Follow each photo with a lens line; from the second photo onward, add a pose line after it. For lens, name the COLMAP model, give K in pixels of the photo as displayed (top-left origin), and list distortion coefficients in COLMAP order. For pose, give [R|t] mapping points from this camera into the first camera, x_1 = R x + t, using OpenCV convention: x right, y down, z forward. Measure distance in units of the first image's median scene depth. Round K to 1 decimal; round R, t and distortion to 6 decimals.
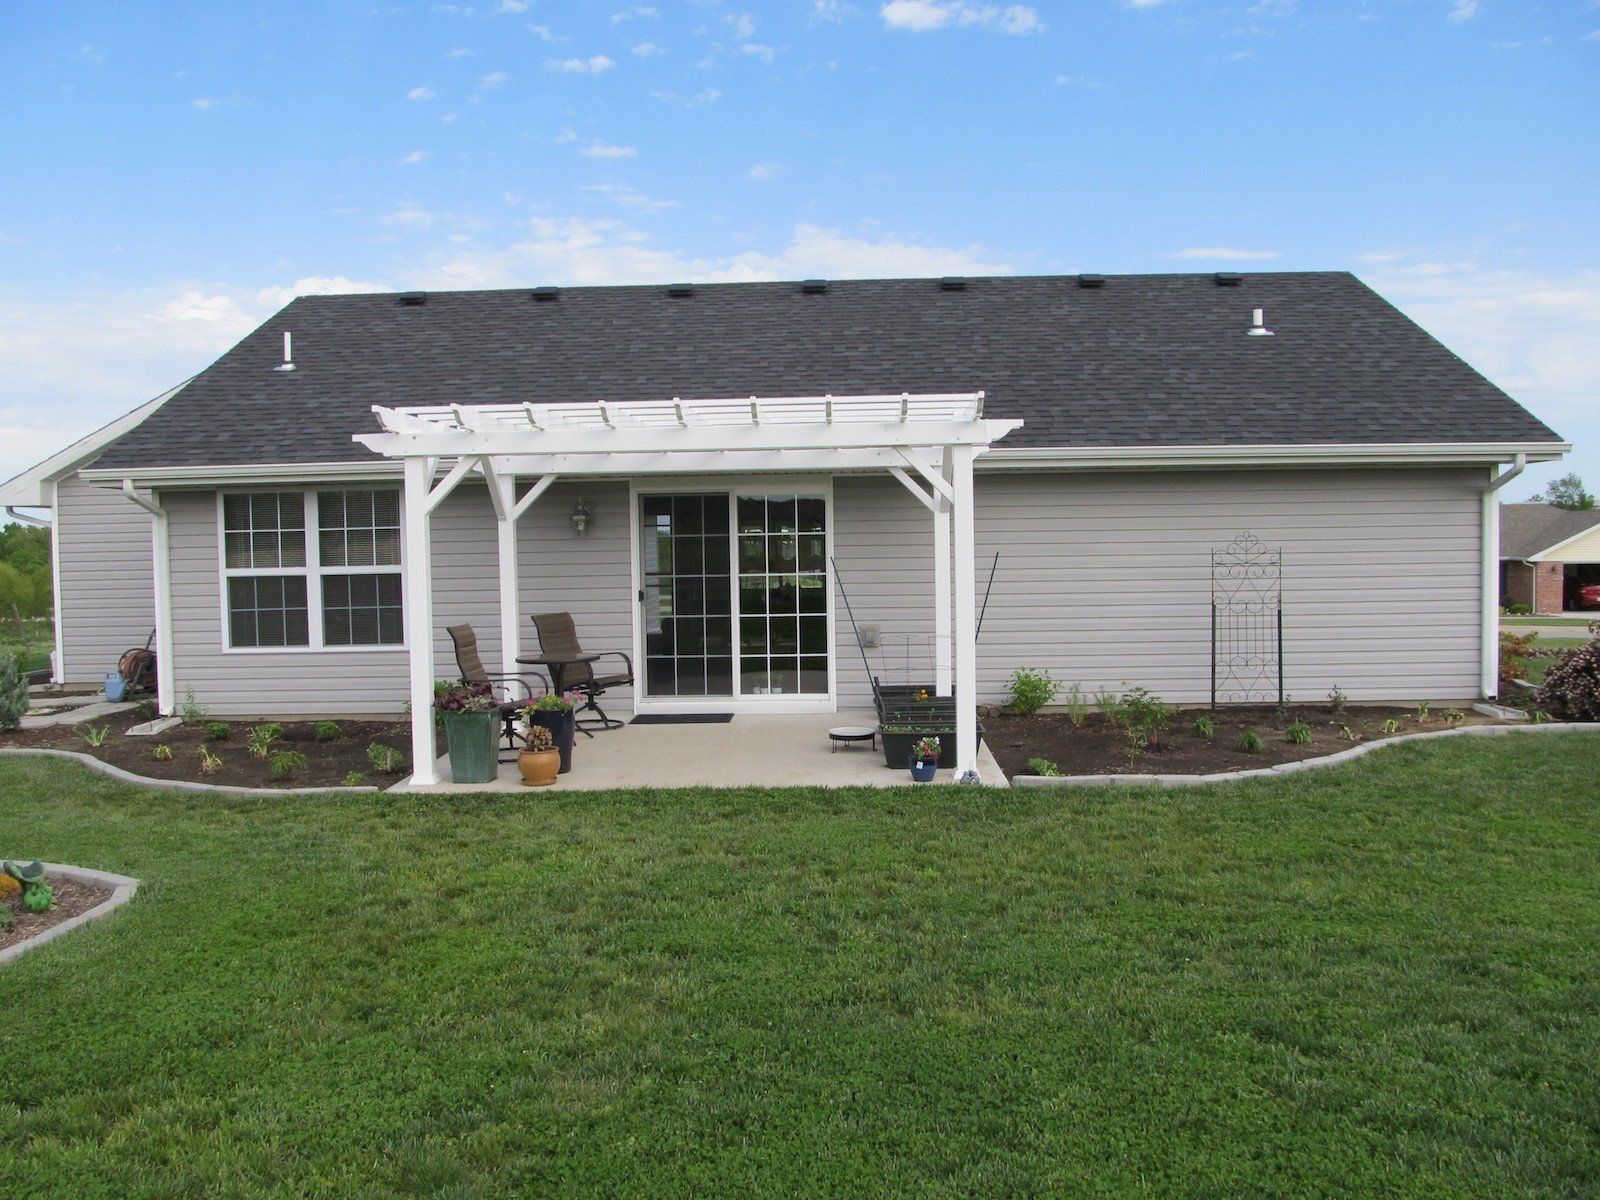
lens RADIAL K [[1359.7, 0, 799.5], [0, 1359.7, 592.0], [0, 0, 1]] dist [-0.027722, 0.010296]
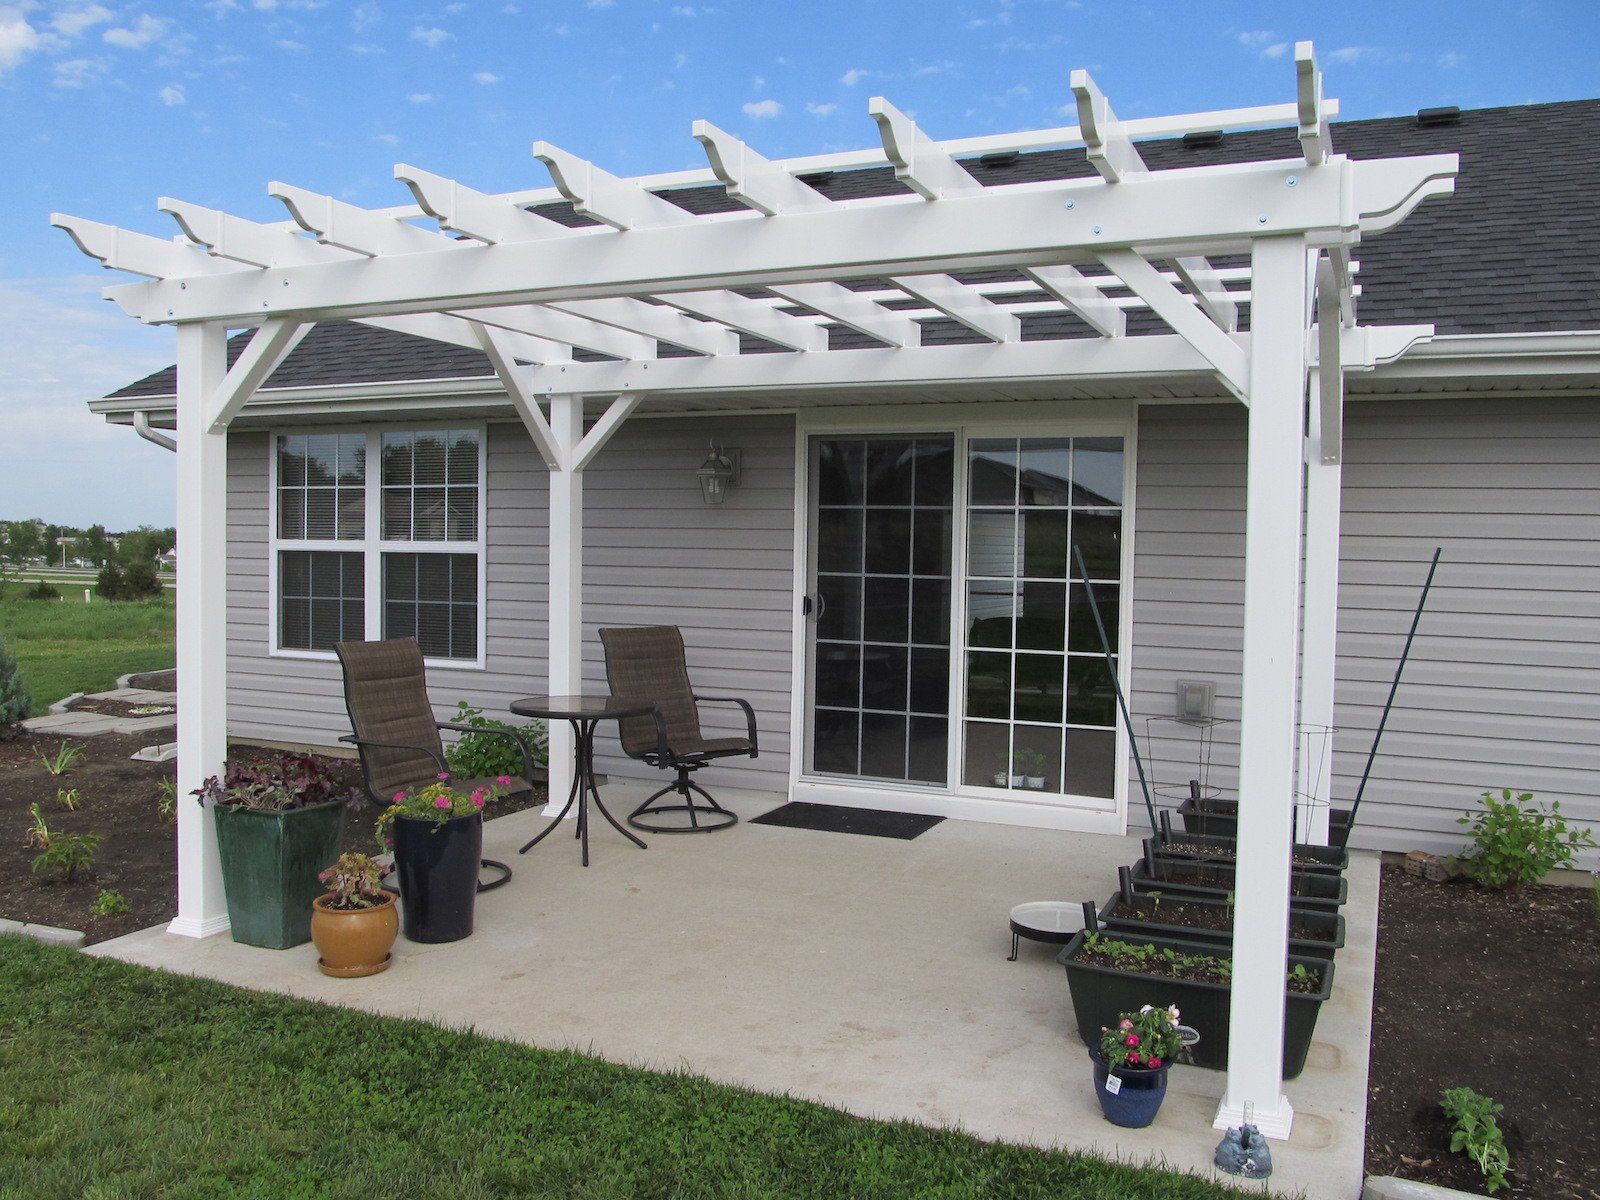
lens RADIAL K [[1359.7, 0, 799.5], [0, 1359.7, 592.0], [0, 0, 1]] dist [-0.027722, 0.010296]
pose [[0.930707, 0.046604, -0.362785, 0.098453], [-0.048721, 0.998807, 0.003317, -0.004912], [0.362507, 0.014588, 0.931867, 0.438740]]
